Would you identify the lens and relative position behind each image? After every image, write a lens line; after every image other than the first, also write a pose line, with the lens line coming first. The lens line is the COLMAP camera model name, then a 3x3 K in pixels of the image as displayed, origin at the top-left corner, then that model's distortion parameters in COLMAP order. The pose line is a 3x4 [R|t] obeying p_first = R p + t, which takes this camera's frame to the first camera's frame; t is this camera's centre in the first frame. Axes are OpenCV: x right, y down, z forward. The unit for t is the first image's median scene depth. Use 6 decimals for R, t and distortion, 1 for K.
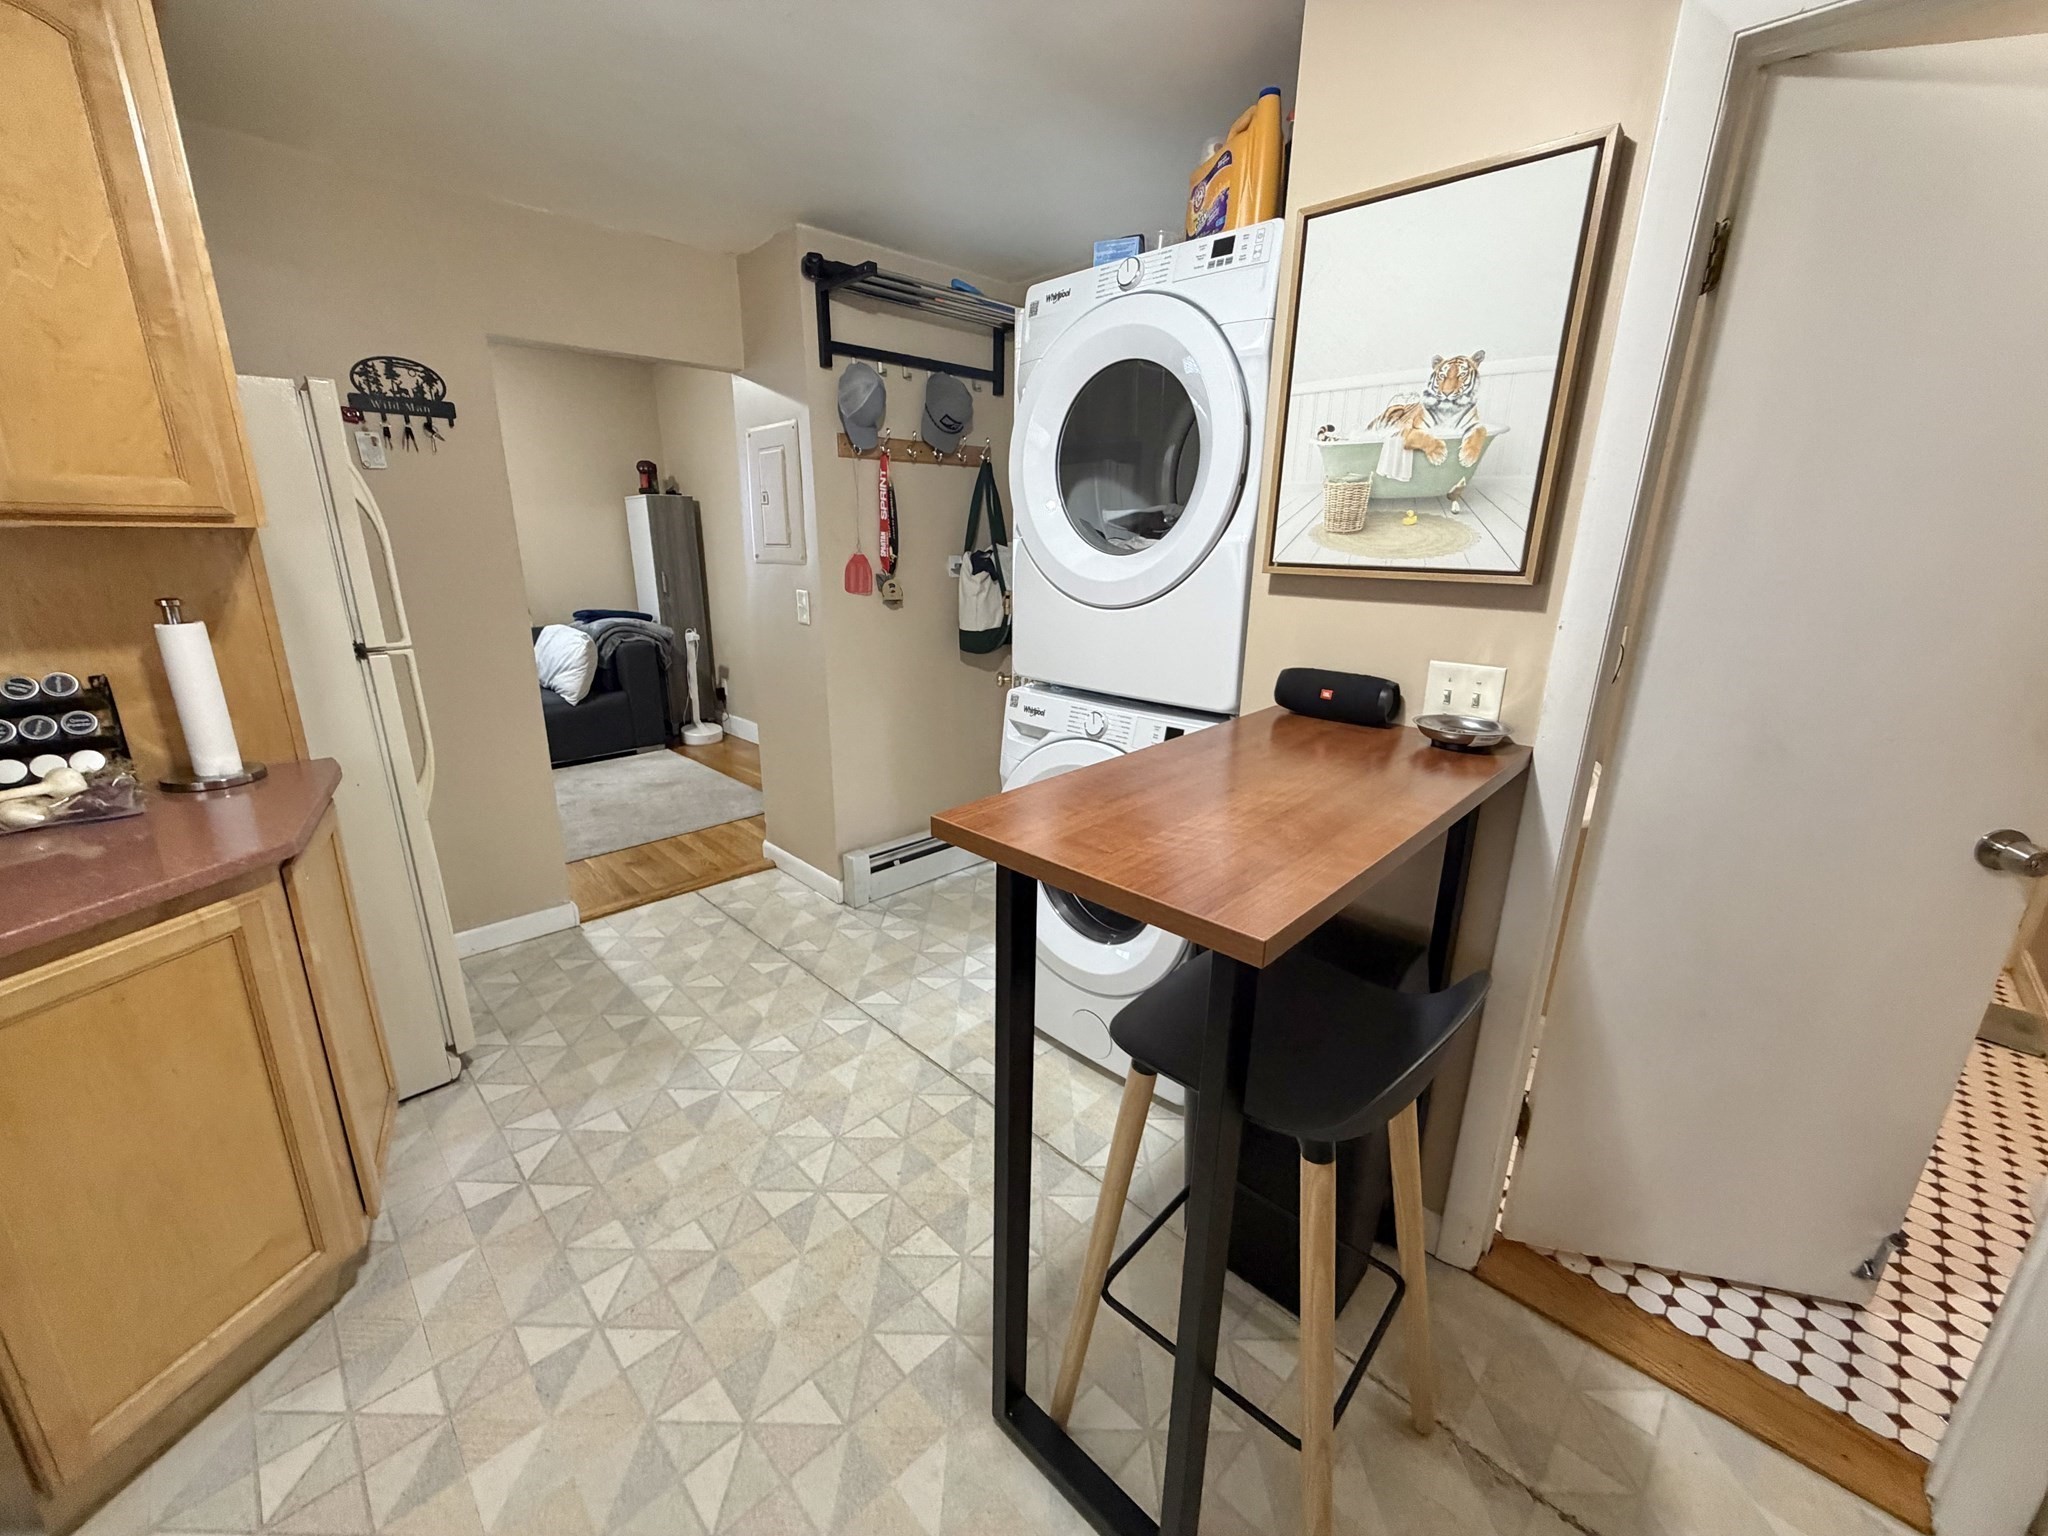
lens RADIAL K [[815.9, 0, 1019.9], [0, 815.9, 765.0], [0, 0, 1]] dist [0.002066, -0.000927]
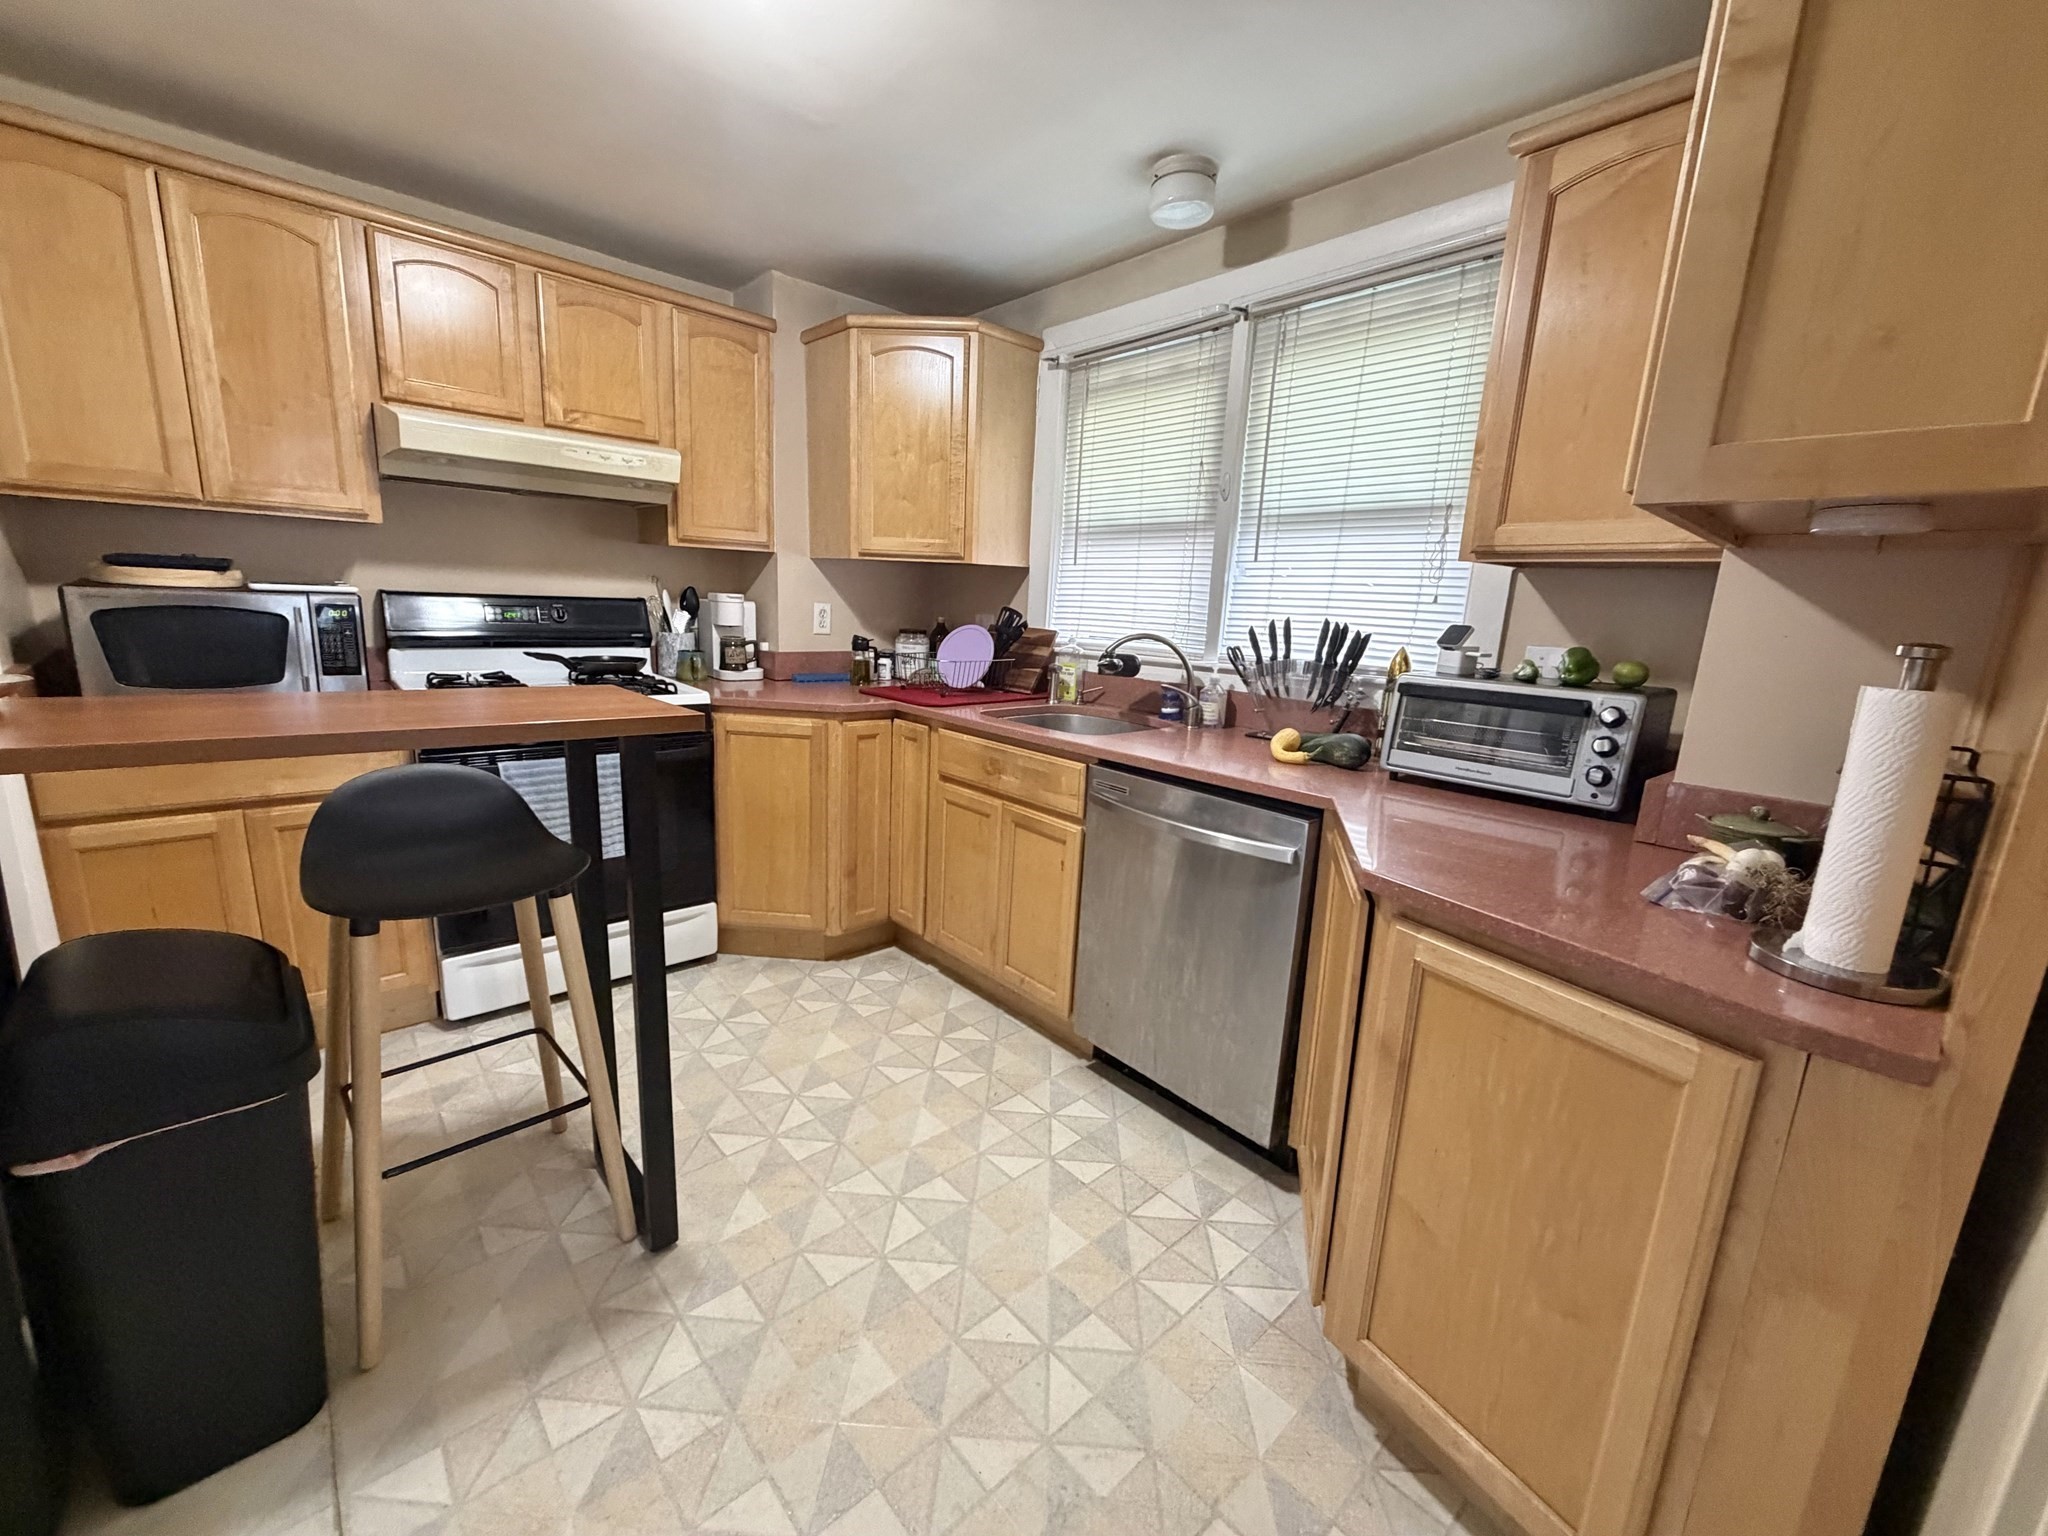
lens RADIAL K [[815.9, 0, 1025.1], [0, 815.9, 775.7], [0, 0, 1]] dist [0.002066, -0.000927]
pose [[-0.997515, -0.067591, 0.019869, -0.297734], [-0.050284, 0.880603, 0.471179, -0.225806], [-0.049345, 0.469009, -0.881814, 0.985613]]
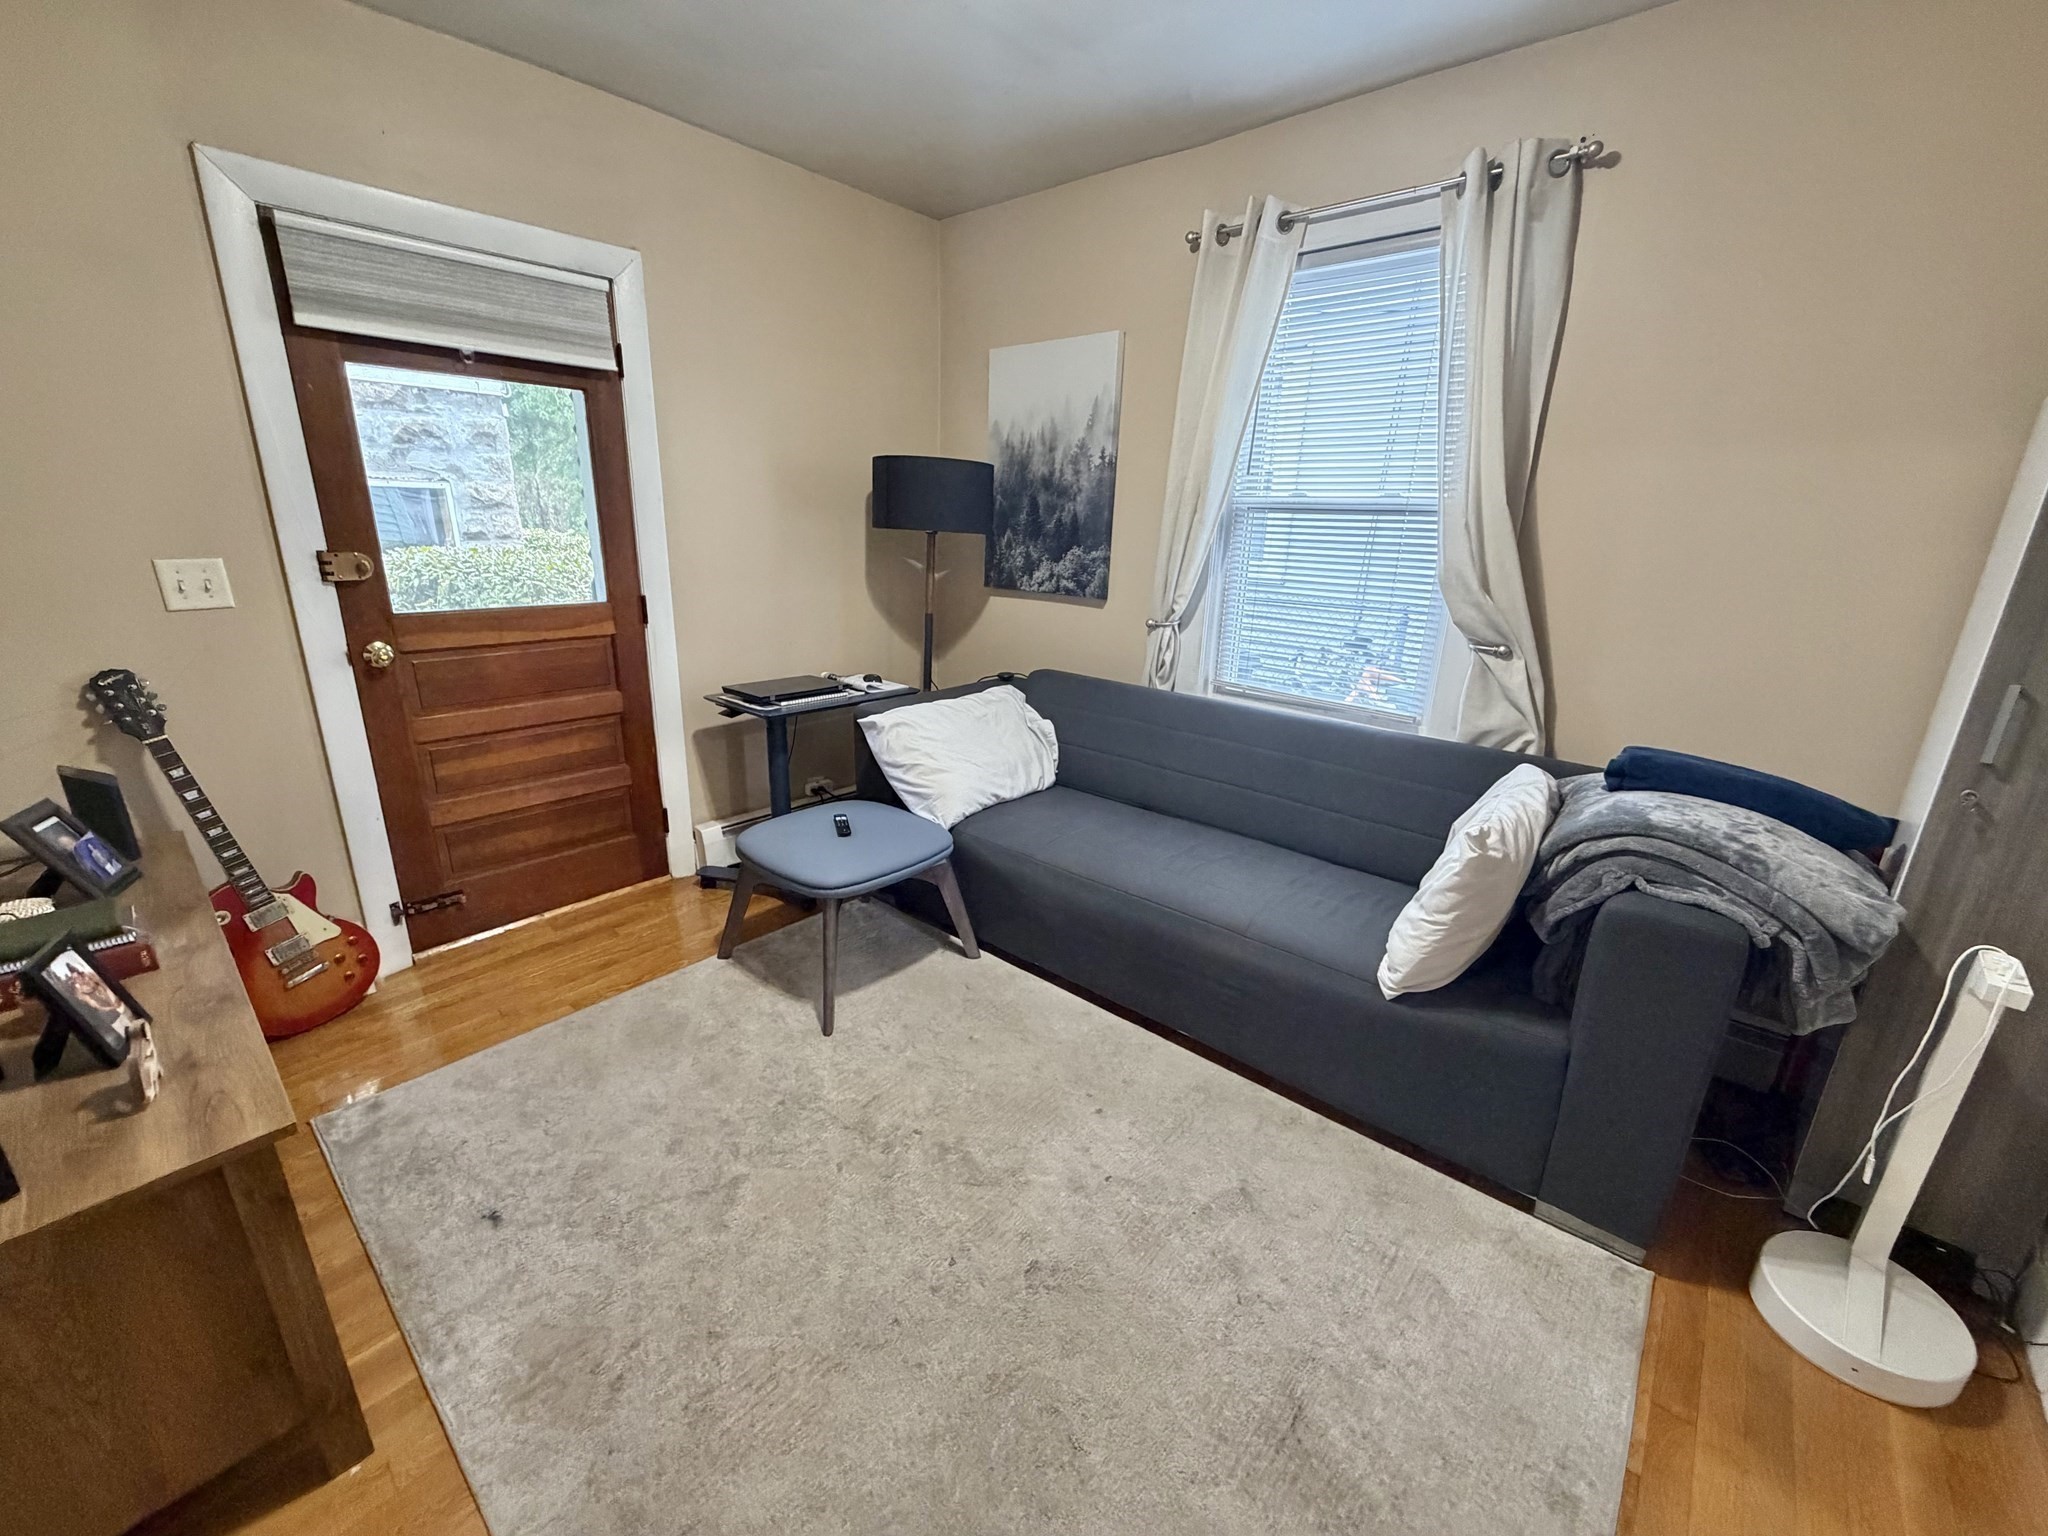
lens RADIAL K [[815.9, 0, 1019.6], [0, 815.9, 766.8], [0, 0, 1]] dist [0.002066, -0.000927]
pose [[0.073237, 0.282619, -0.956432, -0.521780], [-0.293768, 0.922573, 0.250119, -0.448510], [0.953067, 0.262651, 0.150590, 1.639071]]
